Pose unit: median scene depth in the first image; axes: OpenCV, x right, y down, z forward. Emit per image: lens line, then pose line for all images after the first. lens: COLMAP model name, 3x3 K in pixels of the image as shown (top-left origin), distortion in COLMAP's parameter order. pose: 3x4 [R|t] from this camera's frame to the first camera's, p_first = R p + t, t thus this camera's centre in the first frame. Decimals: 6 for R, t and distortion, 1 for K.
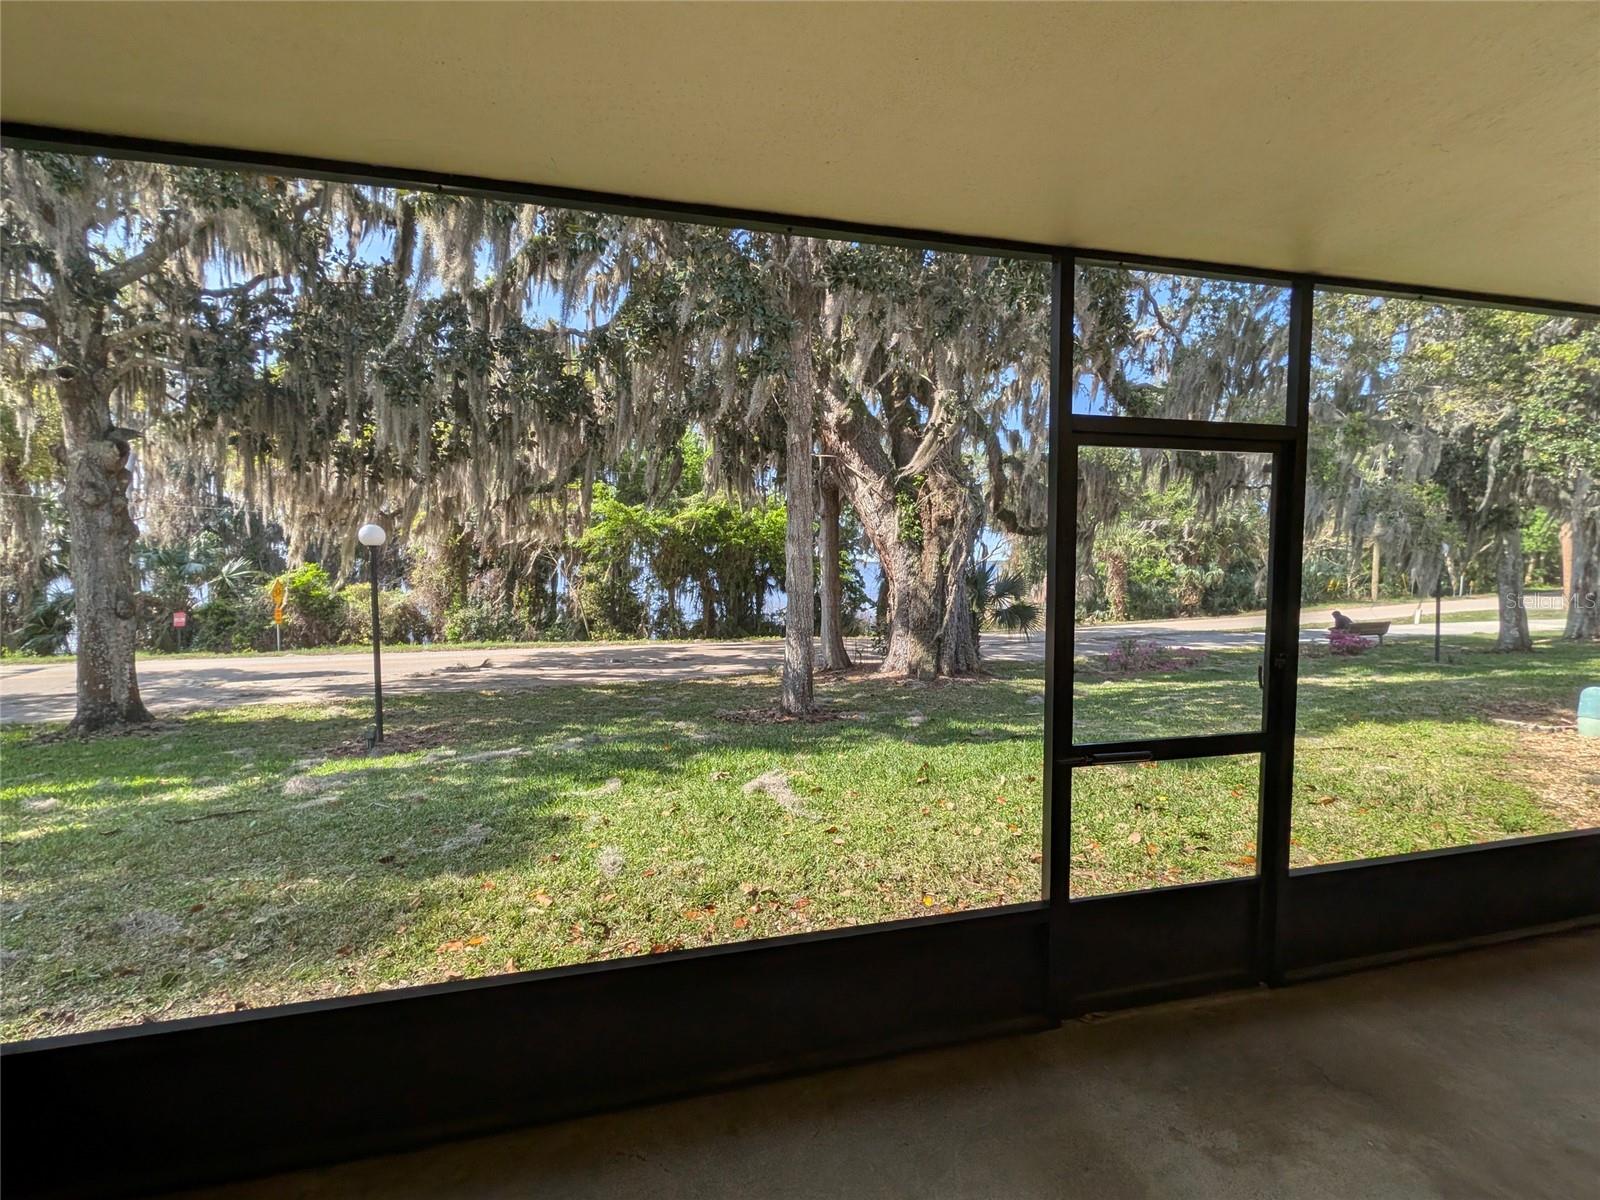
lens RADIAL K [[625.3, 0, 807.7], [0, 625.3, 596.3], [0, 0, 1]] dist [0.000433, 0.000089]
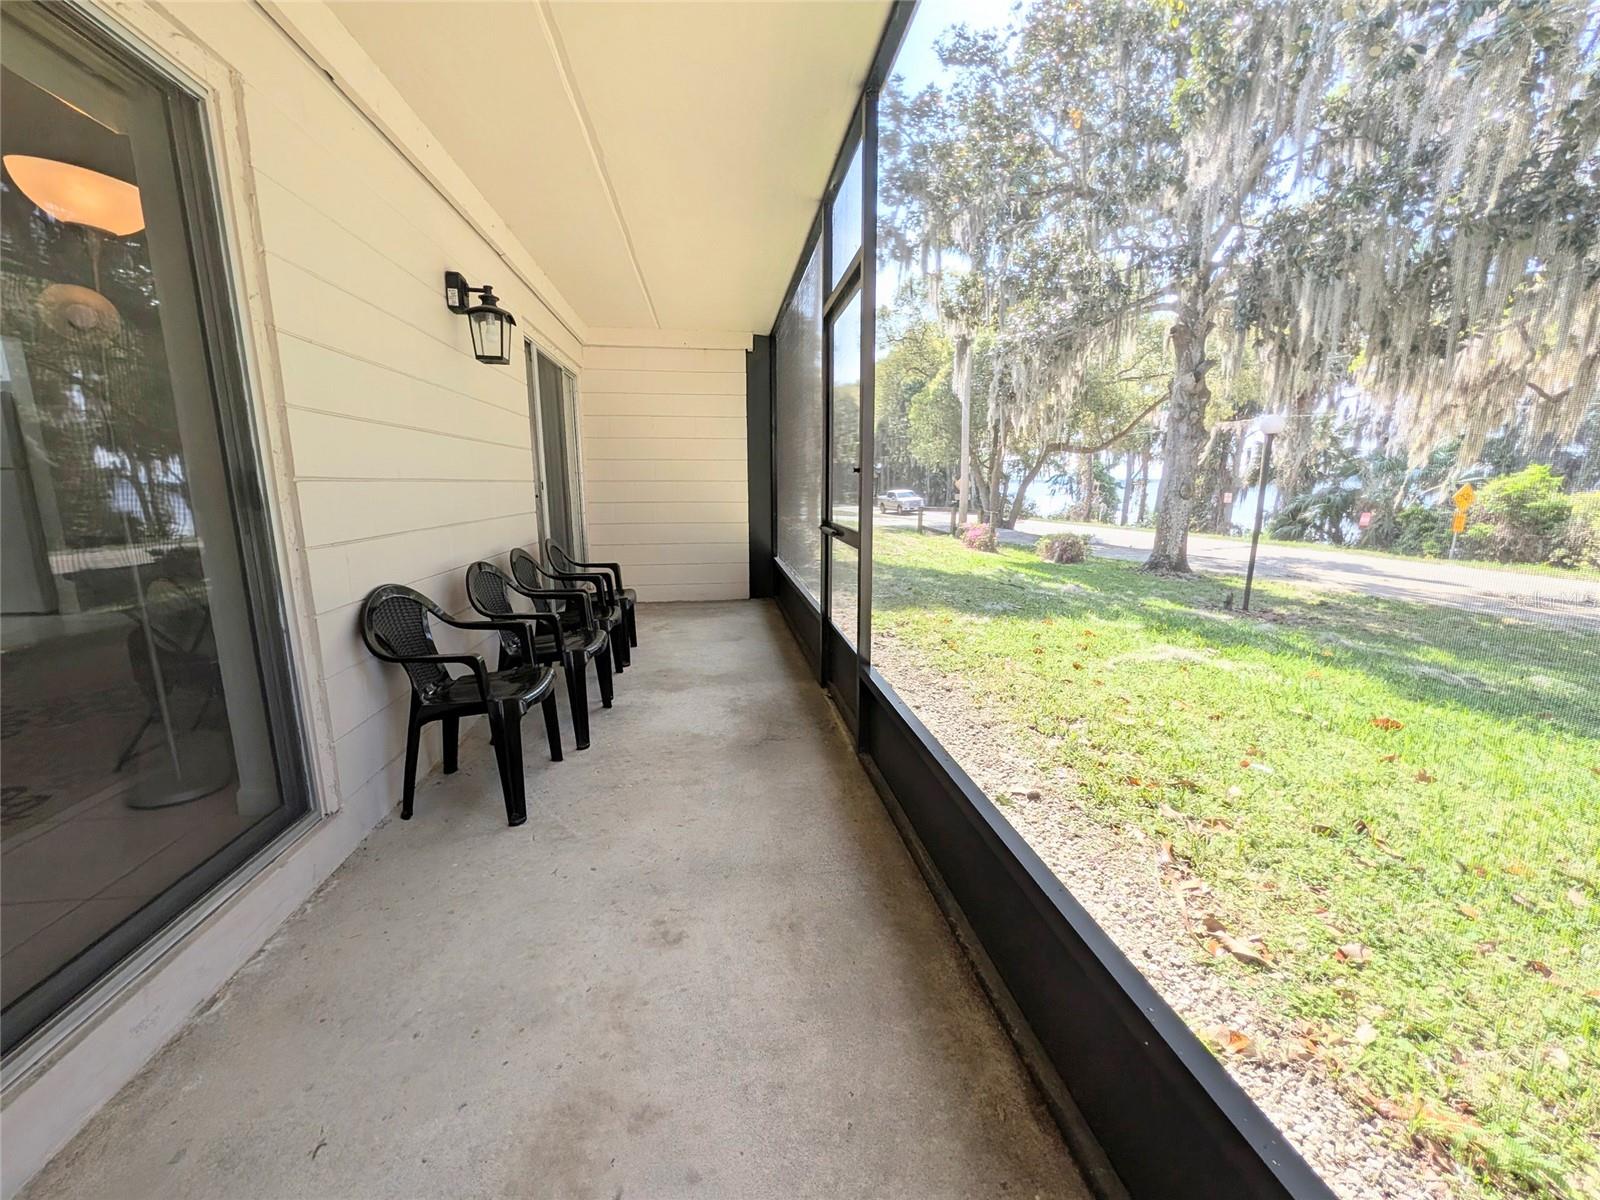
lens RADIAL K [[625.3, 0, 799.2], [0, 625.3, 602.9], [0, 0, 1]] dist [0.000433, 0.000089]
pose [[-0.080975, 0.194552, -0.977544, 0.314705], [-0.049680, 0.978758, 0.198909, 0.019882], [0.995477, 0.064671, -0.069590, 0.161745]]
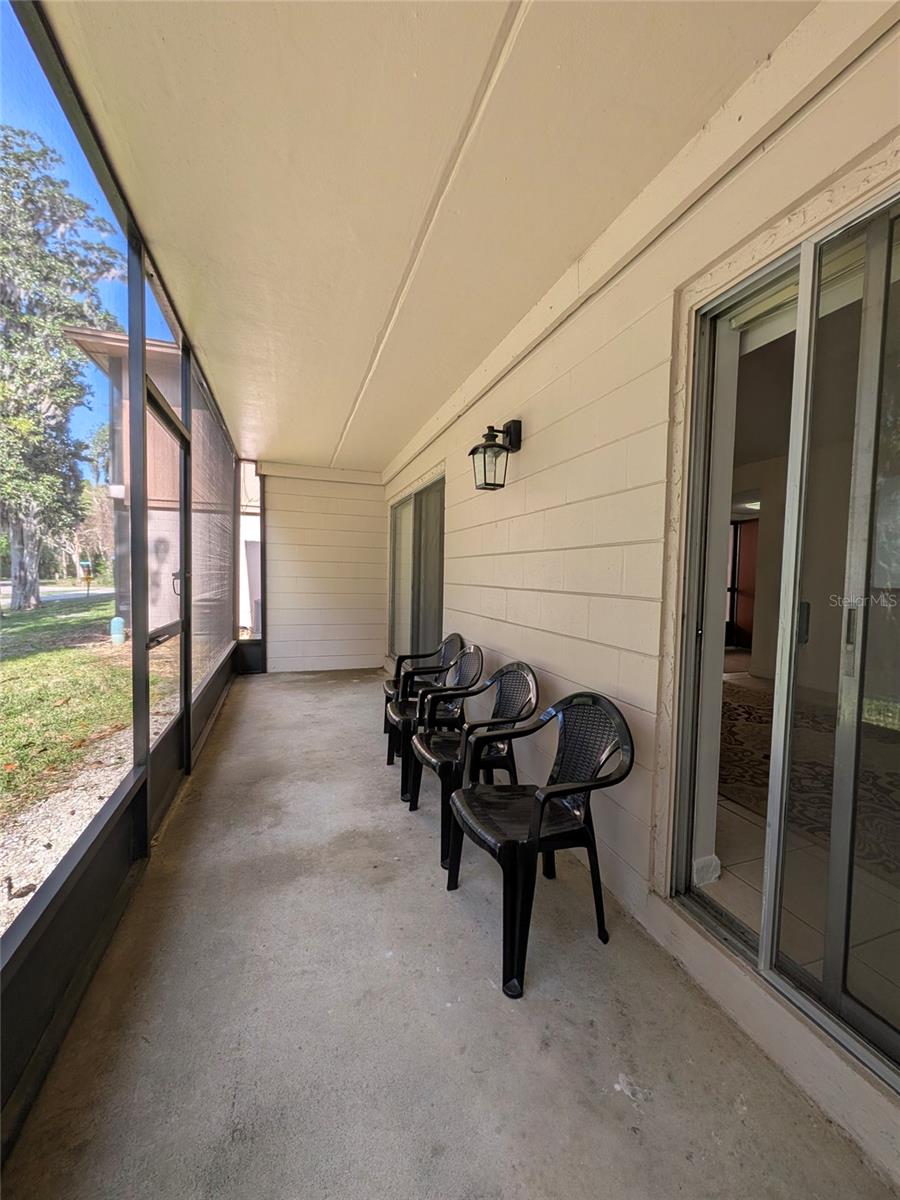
lens RADIAL K [[468.9, 0, 444.5], [0, 468.9, 601.2], [0, 0, 1]] dist [0.000433, 0.000089]
pose [[-0.107305, -0.048968, 0.993020, -0.089433], [0.028553, 0.998223, 0.052310, 0.021756], [-0.993816, 0.033967, -0.105716, 0.075942]]
